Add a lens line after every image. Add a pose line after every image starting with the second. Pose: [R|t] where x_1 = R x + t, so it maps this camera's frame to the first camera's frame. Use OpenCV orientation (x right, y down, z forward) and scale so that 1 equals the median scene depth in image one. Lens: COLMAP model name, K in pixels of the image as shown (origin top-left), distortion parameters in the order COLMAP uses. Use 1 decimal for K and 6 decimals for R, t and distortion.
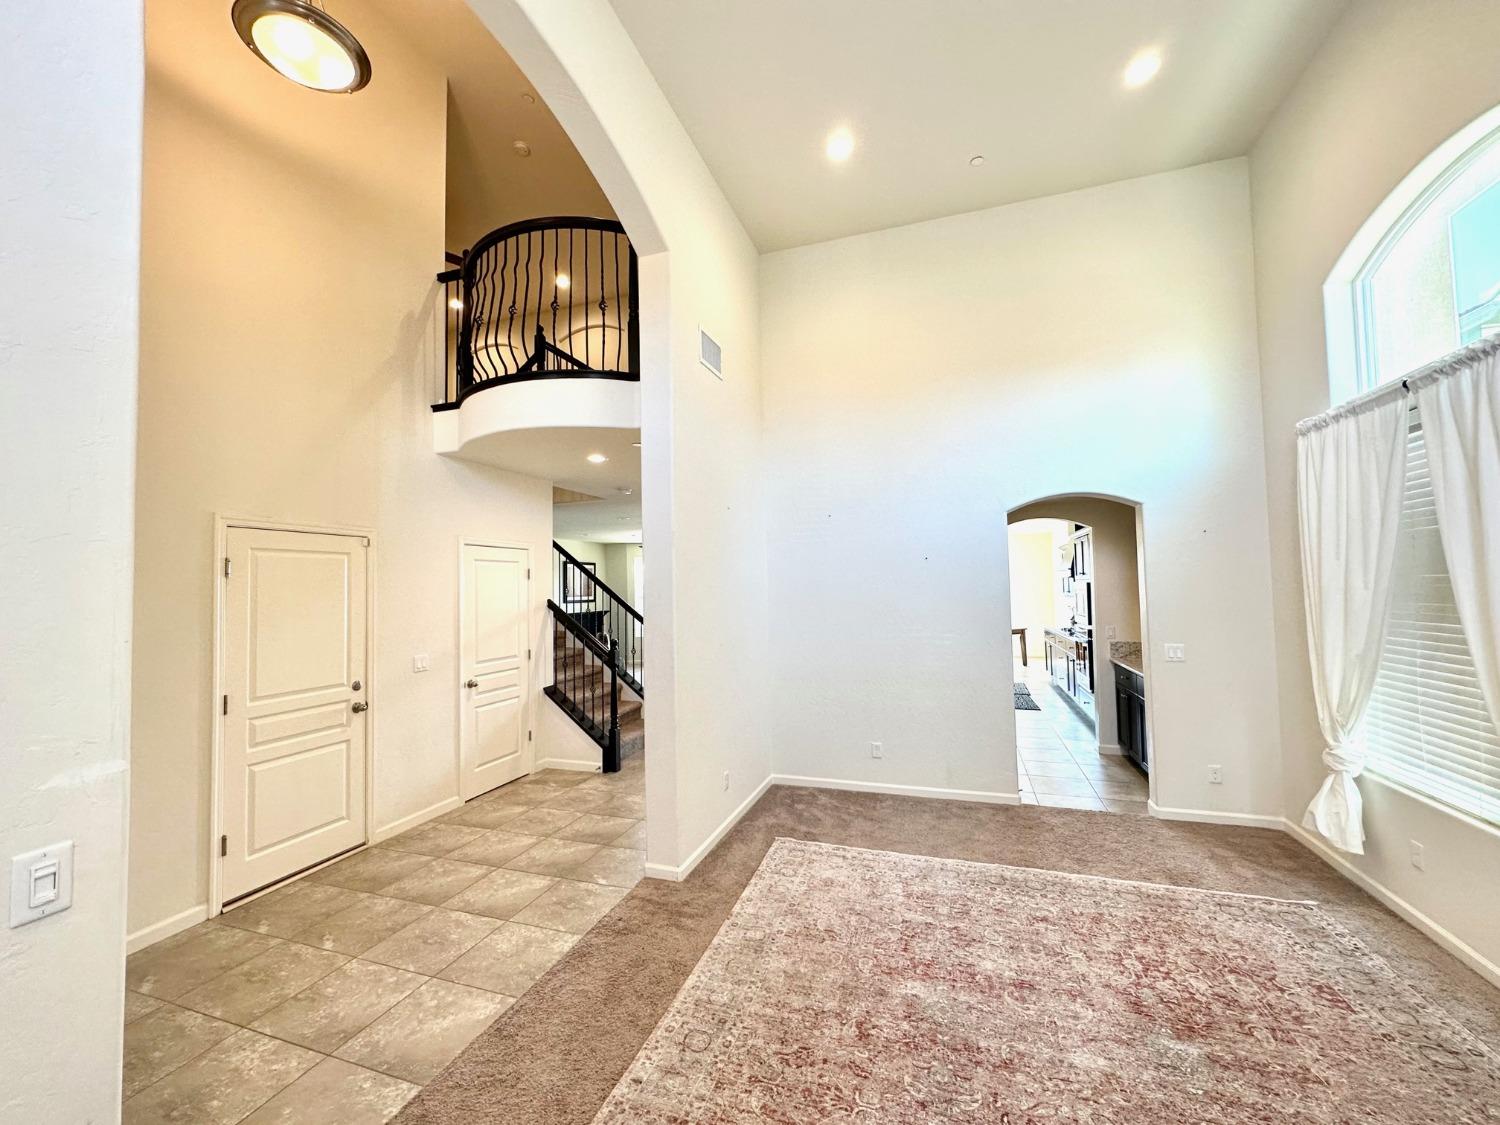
lens RADIAL K [[597.0, 0, 750.4], [0, 597.0, 569.1], [0, 0, 1]] dist [-0.001432, -0.000235]
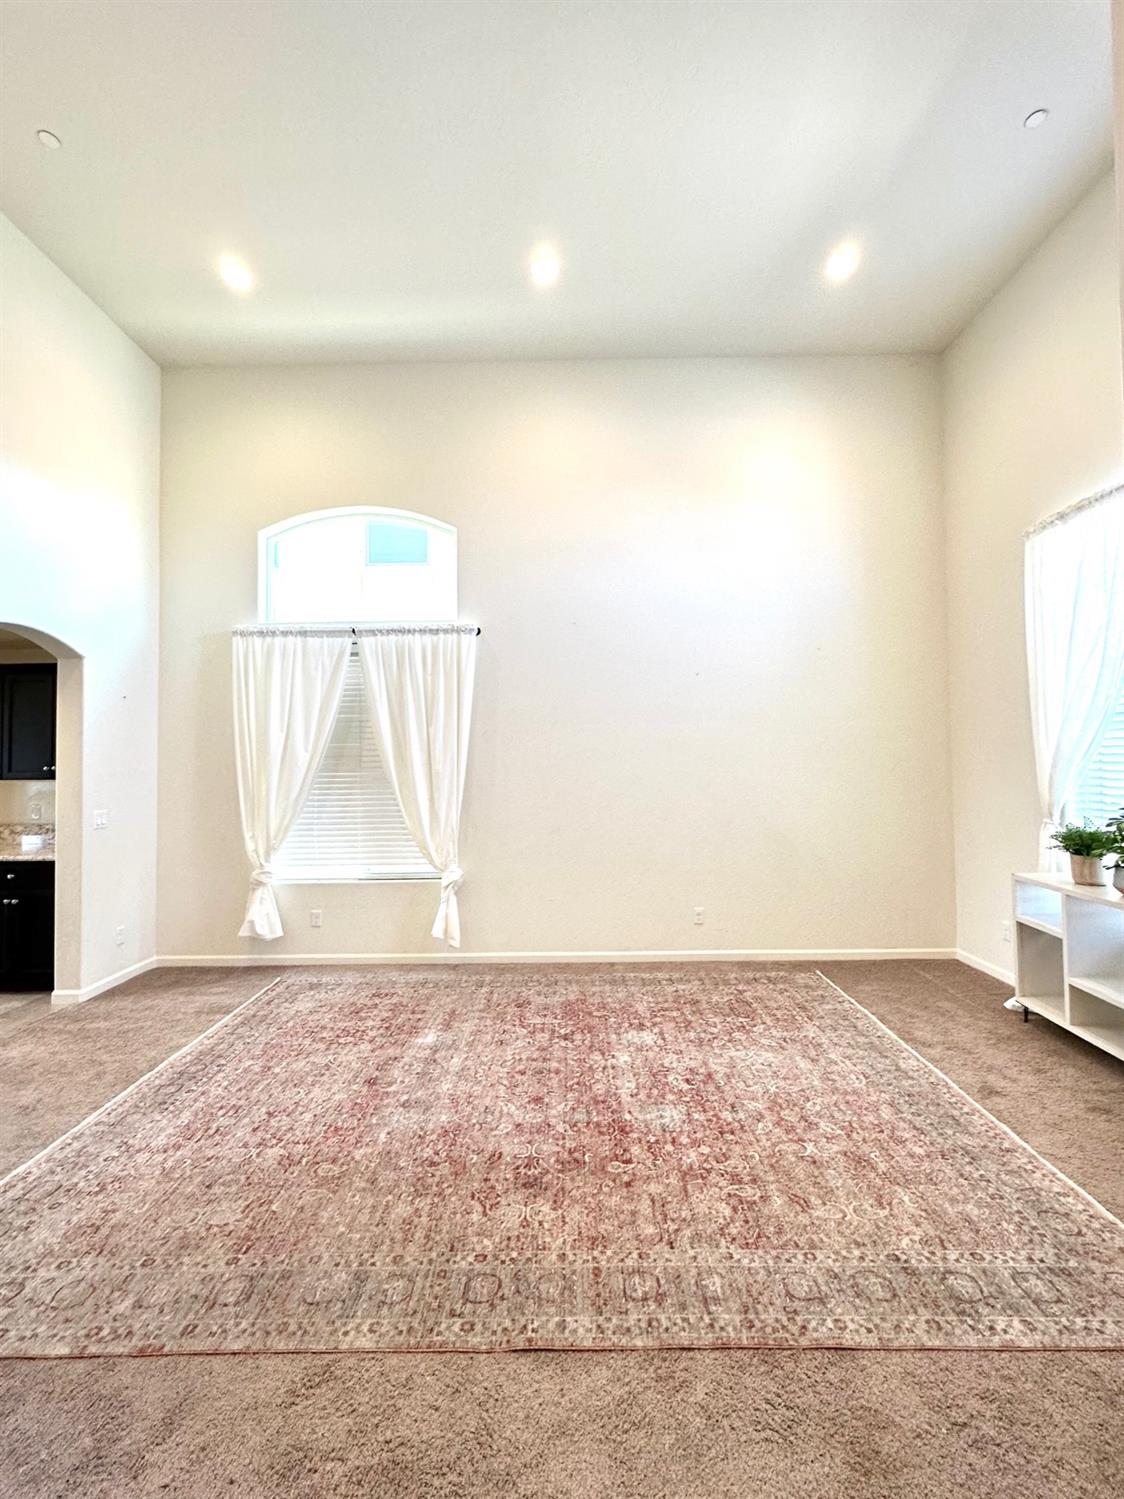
lens RADIAL K [[629.8, 0, 563.1], [0, 629.8, 749.0], [0, 0, 1]] dist [-0.006568, 0.000437]
pose [[-0.315365, 0.051271, 0.947584, -0.635719], [-0.012052, 0.998243, -0.058022, 0.103144], [-0.948894, -0.029718, -0.314193, 0.815598]]
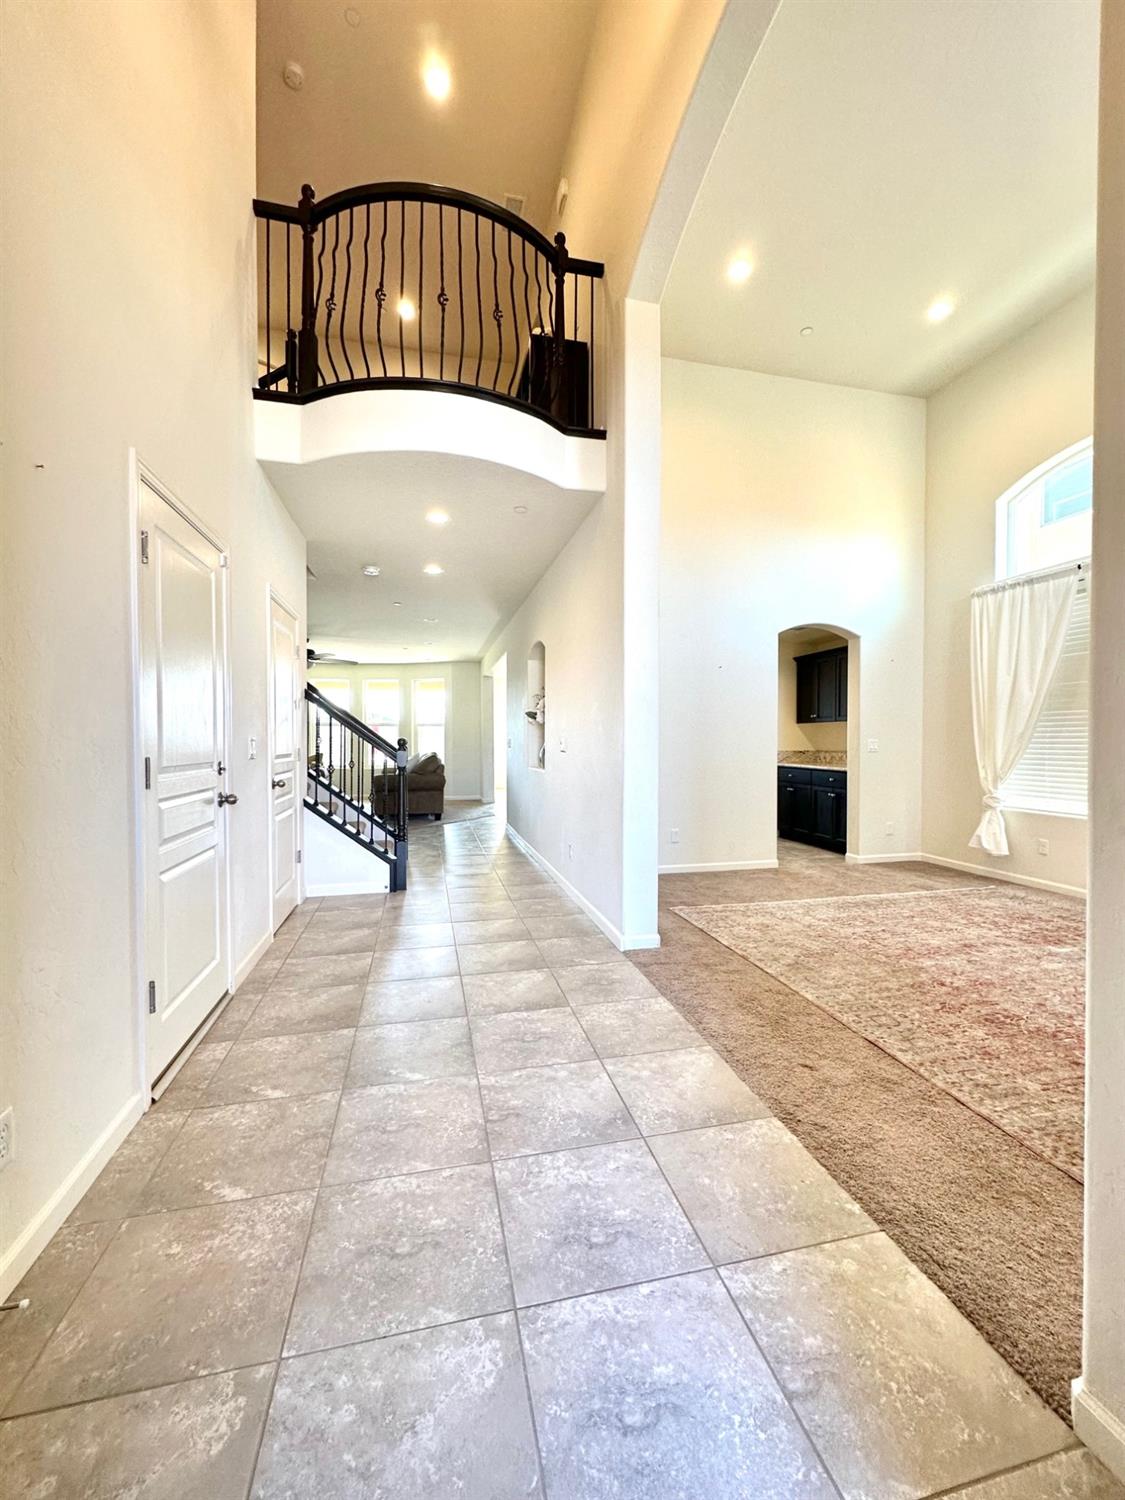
lens RADIAL K [[597.0, 0, 563.9], [0, 597.0, 751.6], [0, 0, 1]] dist [-0.001432, -0.000235]
pose [[0.846961, 0.010895, 0.531543, -0.862241], [-0.035362, 0.998730, 0.035875, 0.172427], [-0.530477, -0.049181, 0.846271, 0.260187]]
